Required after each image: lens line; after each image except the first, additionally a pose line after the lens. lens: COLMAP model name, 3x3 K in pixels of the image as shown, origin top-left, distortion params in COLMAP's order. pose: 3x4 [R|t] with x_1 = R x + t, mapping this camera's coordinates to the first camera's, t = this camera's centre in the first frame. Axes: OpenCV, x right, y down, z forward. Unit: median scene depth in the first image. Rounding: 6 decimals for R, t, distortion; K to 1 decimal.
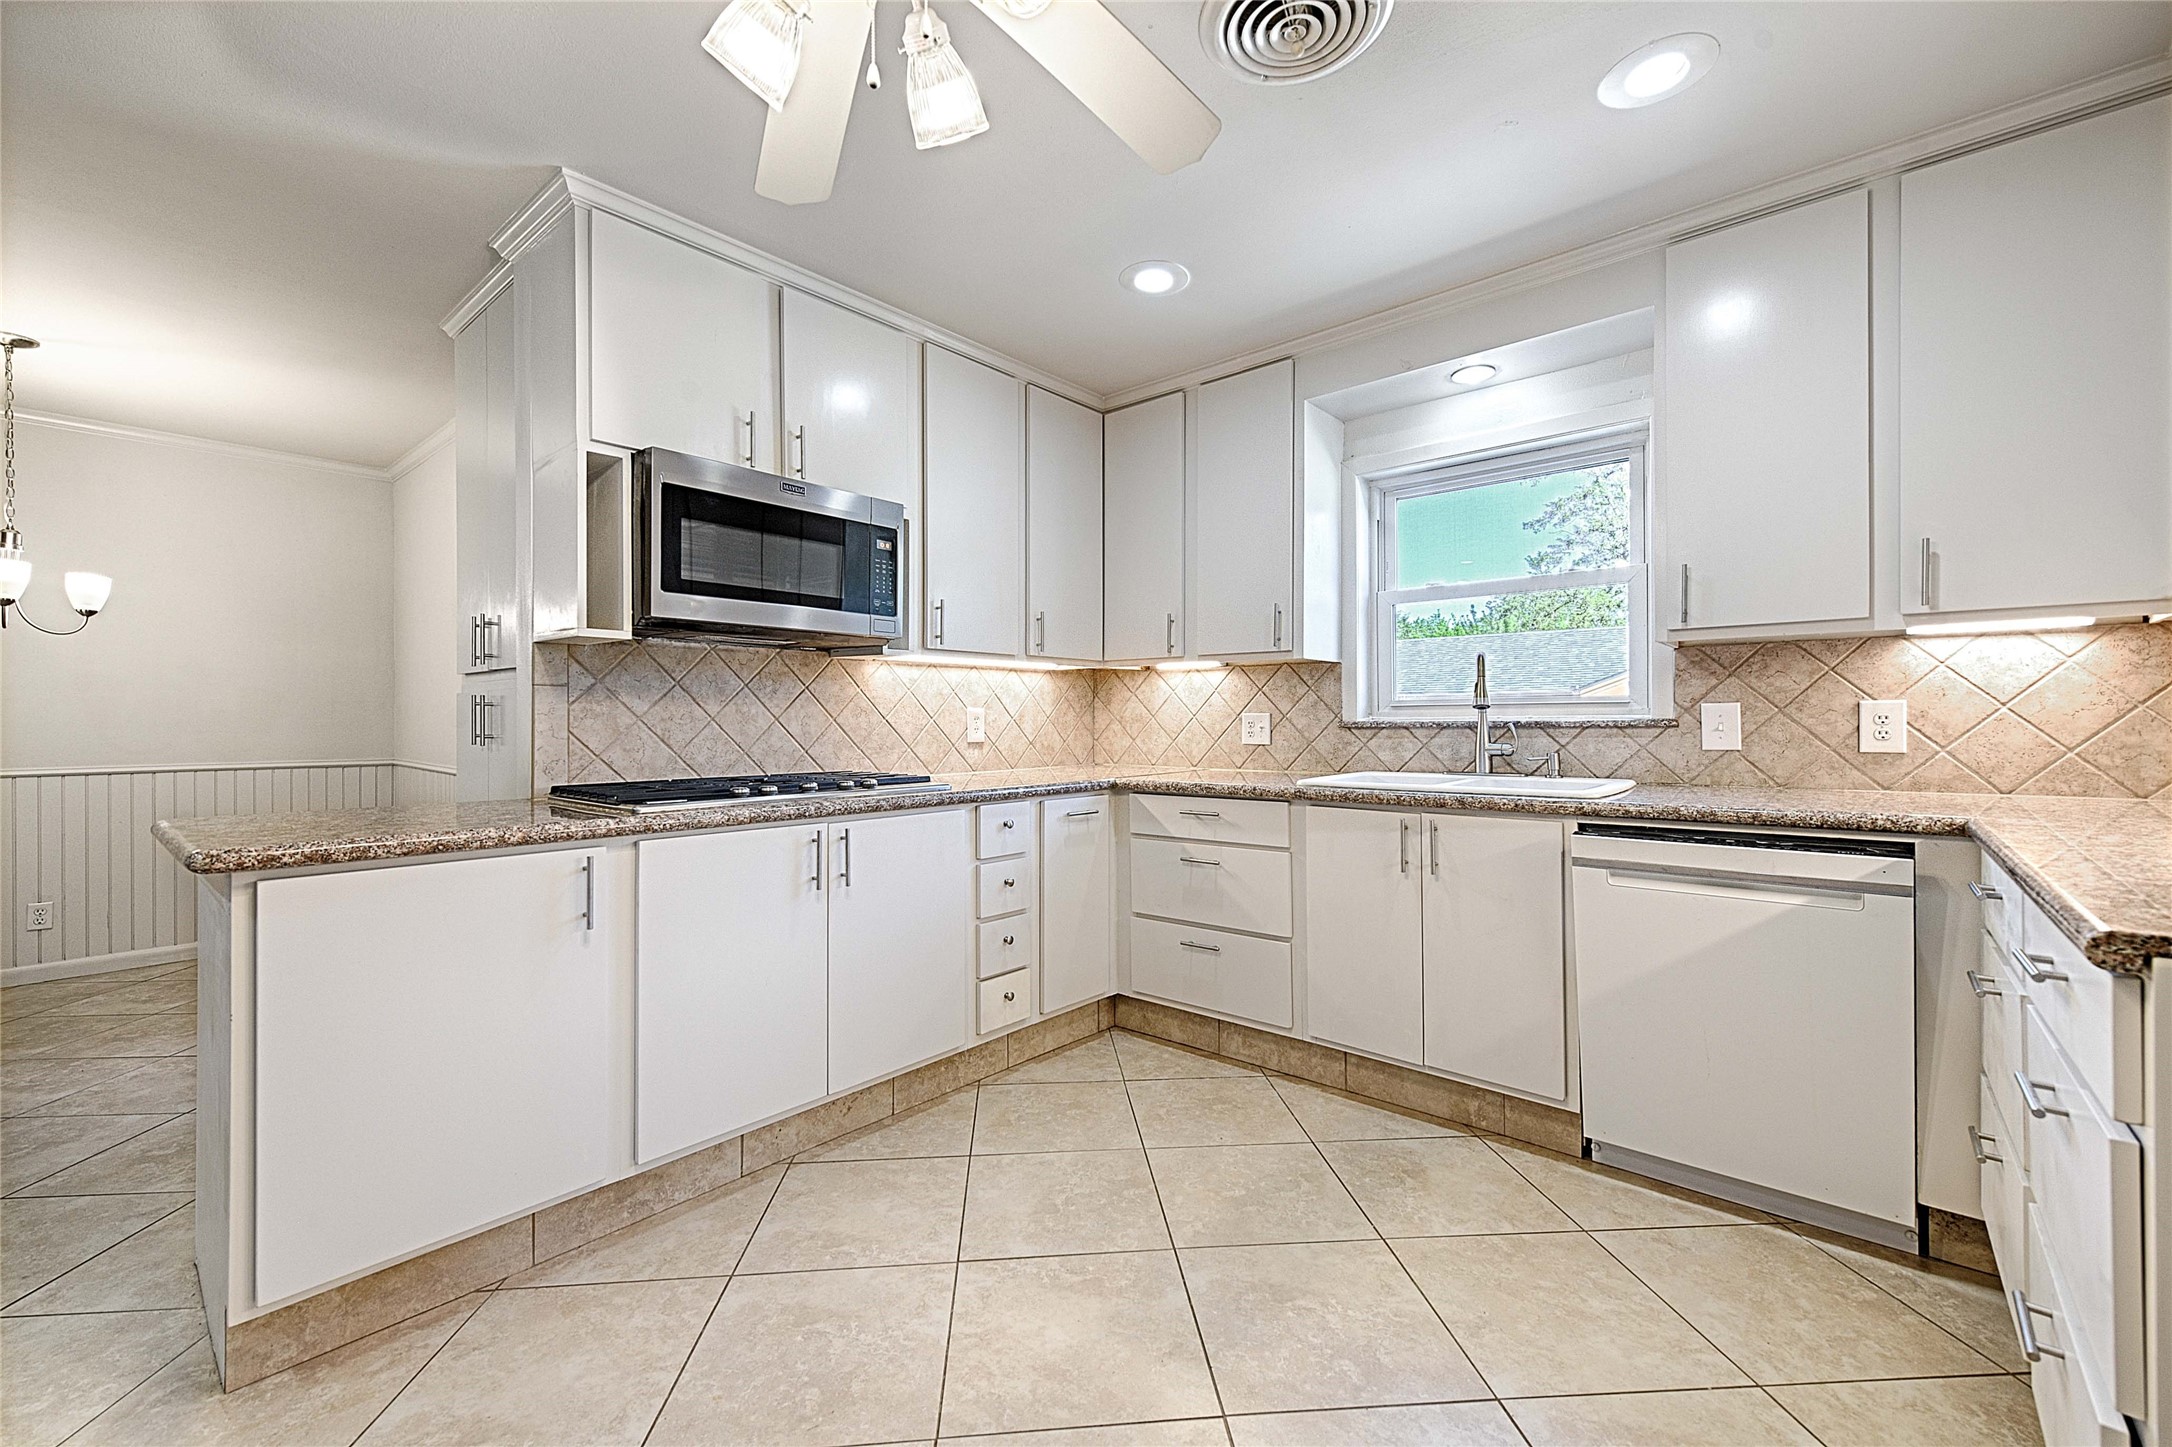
lens RADIAL K [[870.2, 0, 1086.0], [0, 870.2, 723.5], [0, 0, 1]] dist [0.001625, -0.000116]
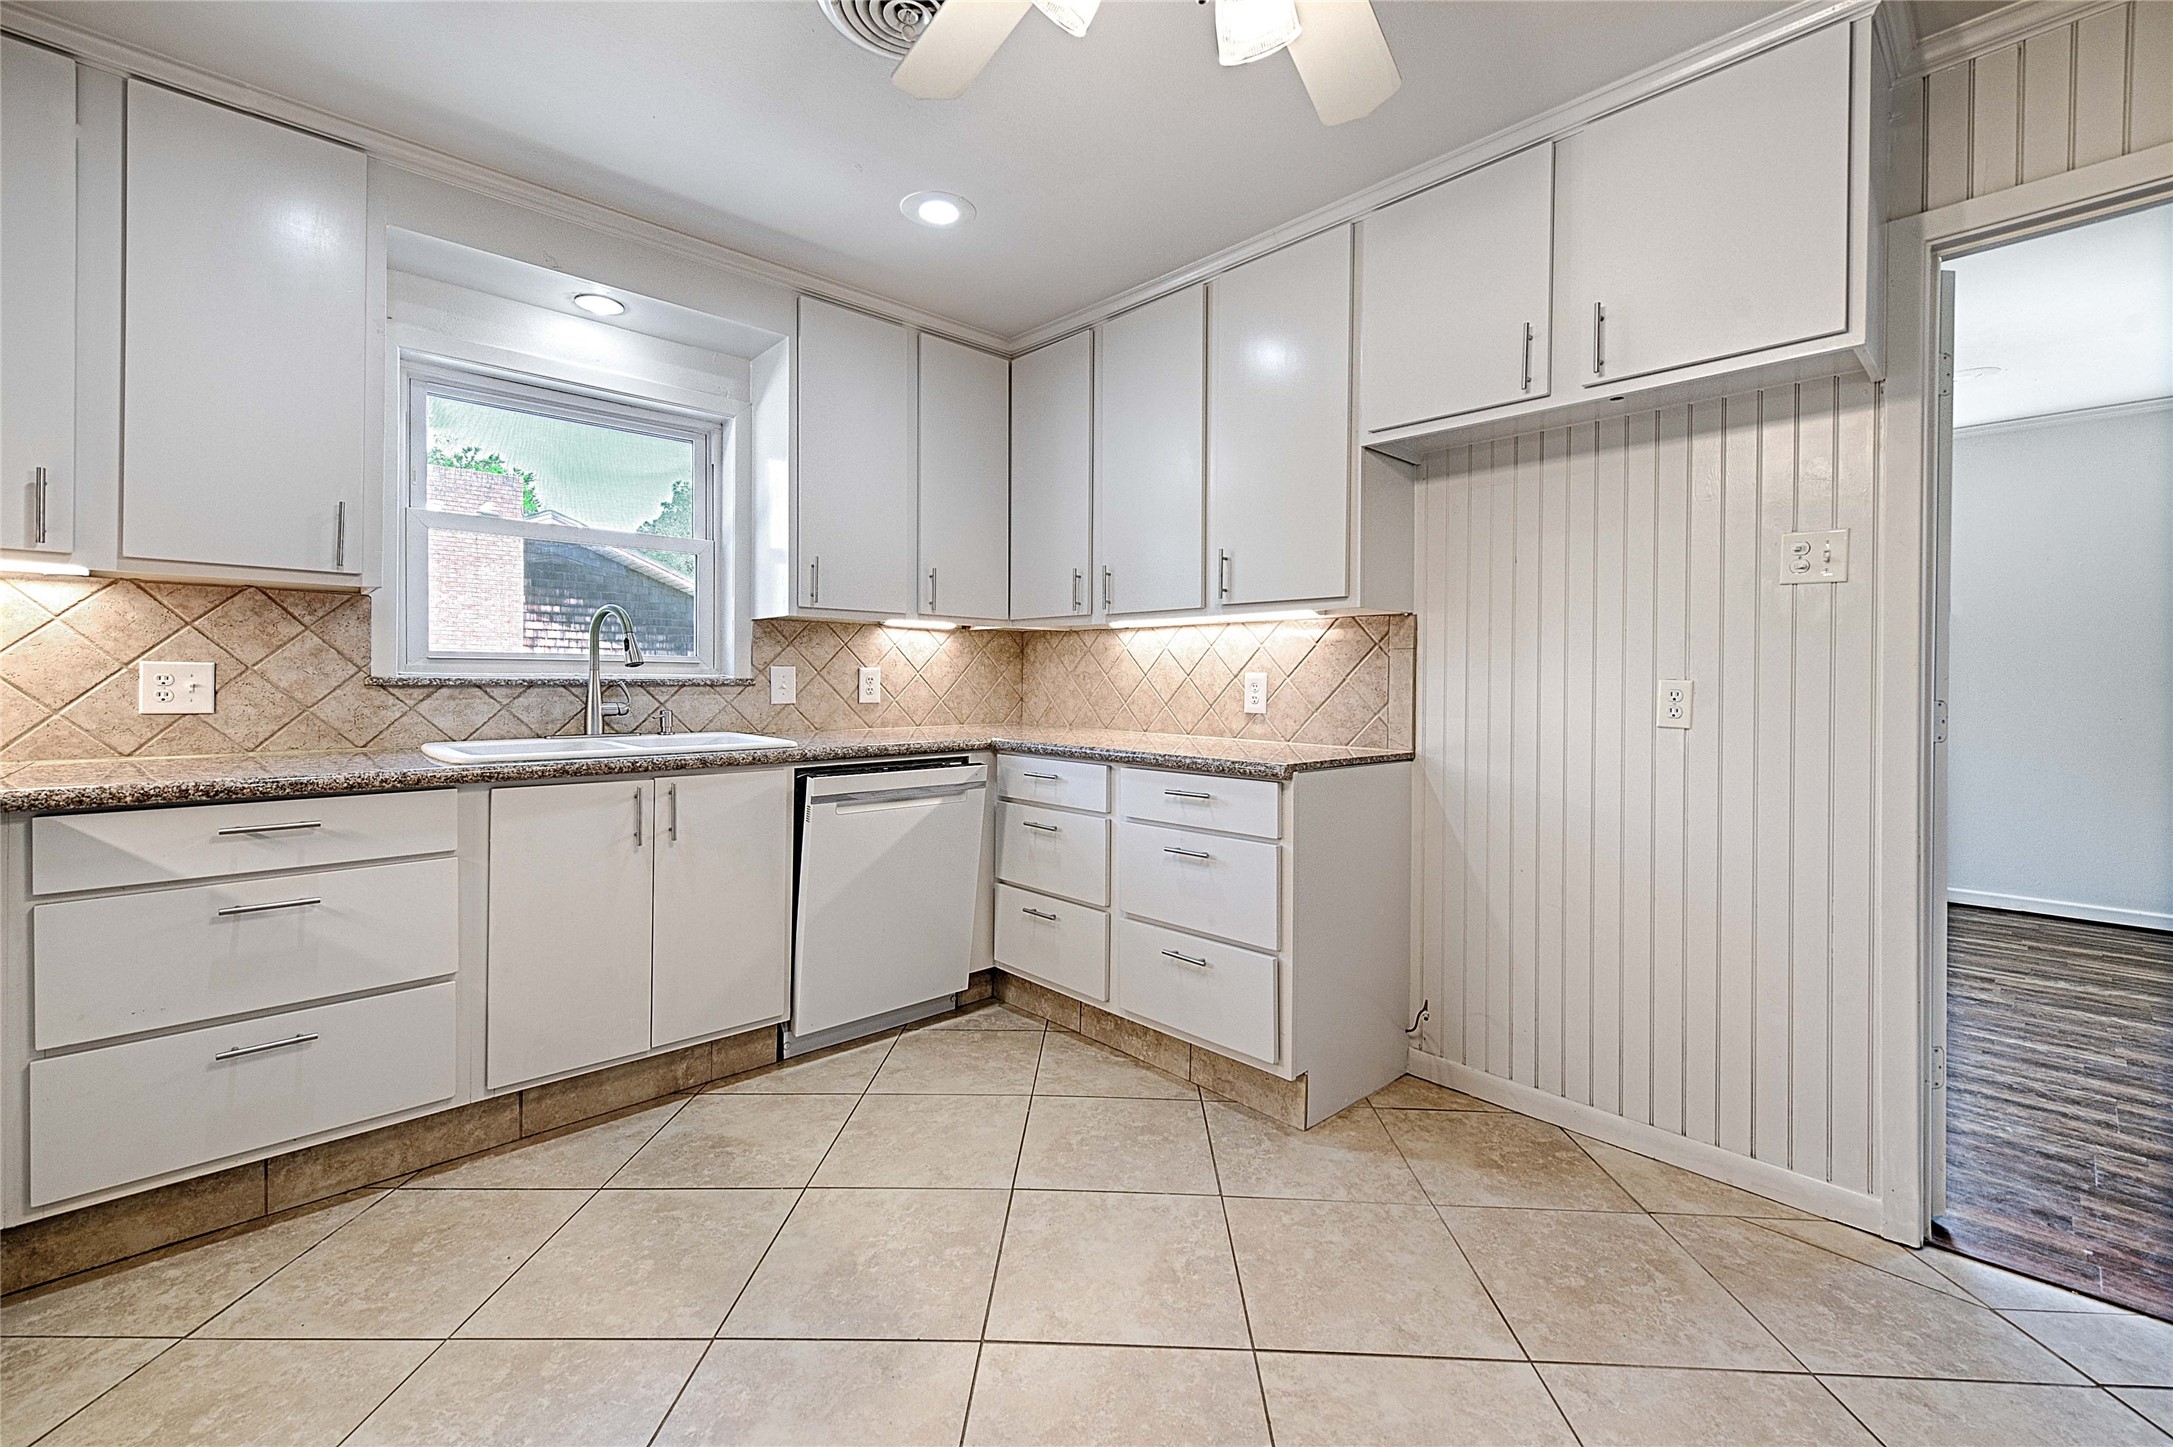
lens RADIAL K [[899.5, 0, 1086.9], [0, 899.5, 685.1], [0, 0, 1]] dist [0.000843, -0.000043]
pose [[0.098057, -0.000567, 0.995181, -0.507390], [-0.006309, 0.999979, 0.001191, -0.000820], [-0.995161, -0.006396, 0.098051, 0.429292]]
